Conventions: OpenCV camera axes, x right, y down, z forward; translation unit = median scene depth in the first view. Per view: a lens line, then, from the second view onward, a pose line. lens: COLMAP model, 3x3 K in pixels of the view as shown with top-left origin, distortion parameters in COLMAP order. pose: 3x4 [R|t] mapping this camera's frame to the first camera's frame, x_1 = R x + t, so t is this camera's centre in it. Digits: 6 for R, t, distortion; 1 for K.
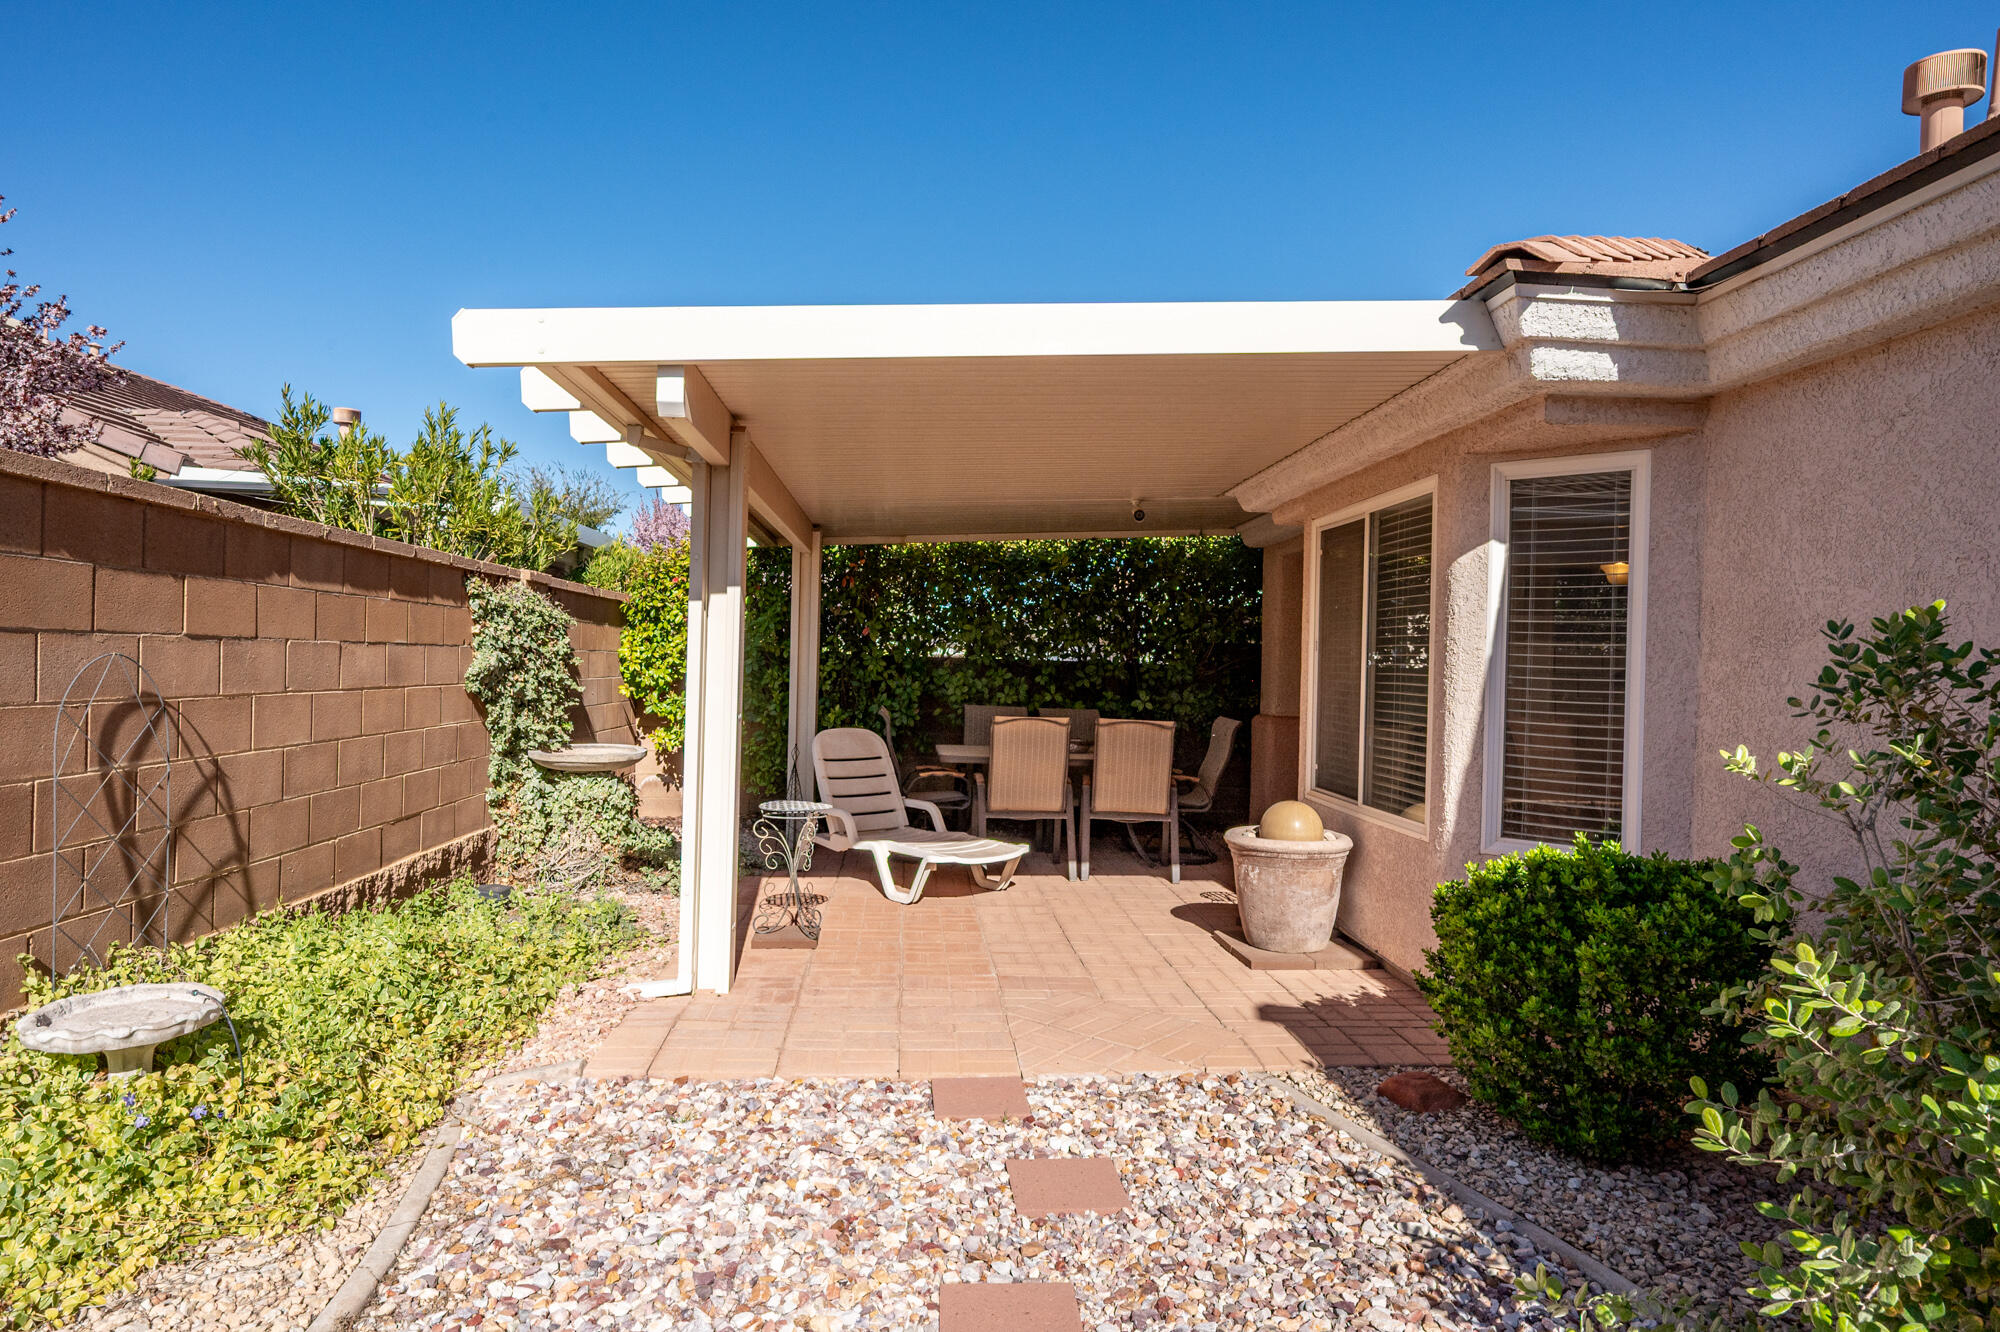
lens RADIAL K [[1212.6, 0, 993.4], [0, 1212.6, 661.2], [0, 0, 1]] dist [-0.001595, -0.003331]
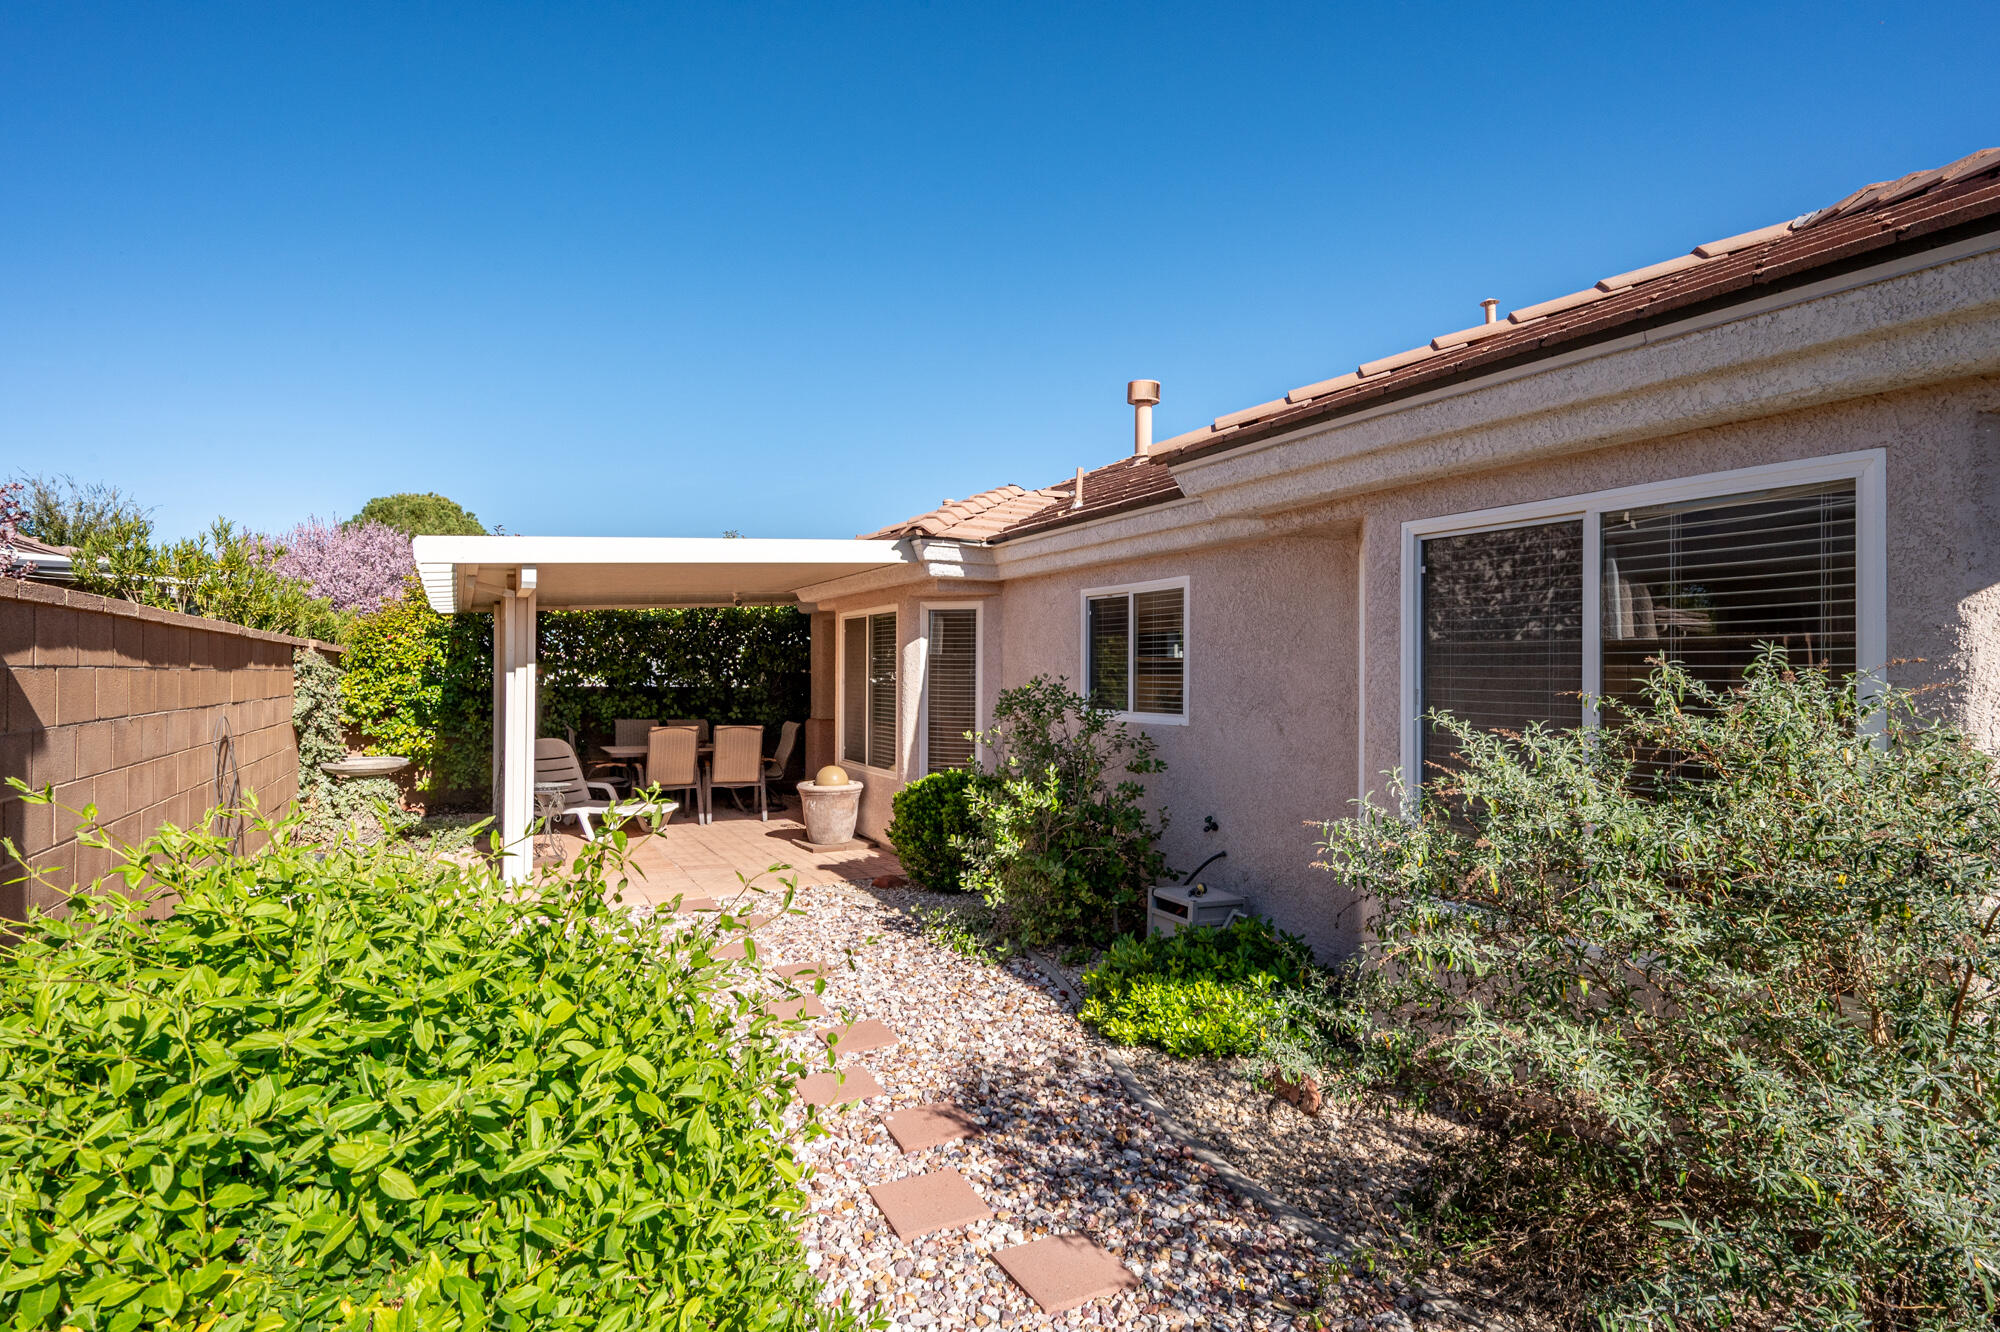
lens RADIAL K [[1035.6, 0, 998.9], [0, 1035.6, 664.1], [0, 0, 1]] dist [-0.002932, -0.000247]
pose [[0.919142, -0.017136, 0.393553, -0.128429], [0.018466, 0.999829, 0.000408, -0.034440], [-0.393493, 0.006892, 0.919302, -0.512387]]
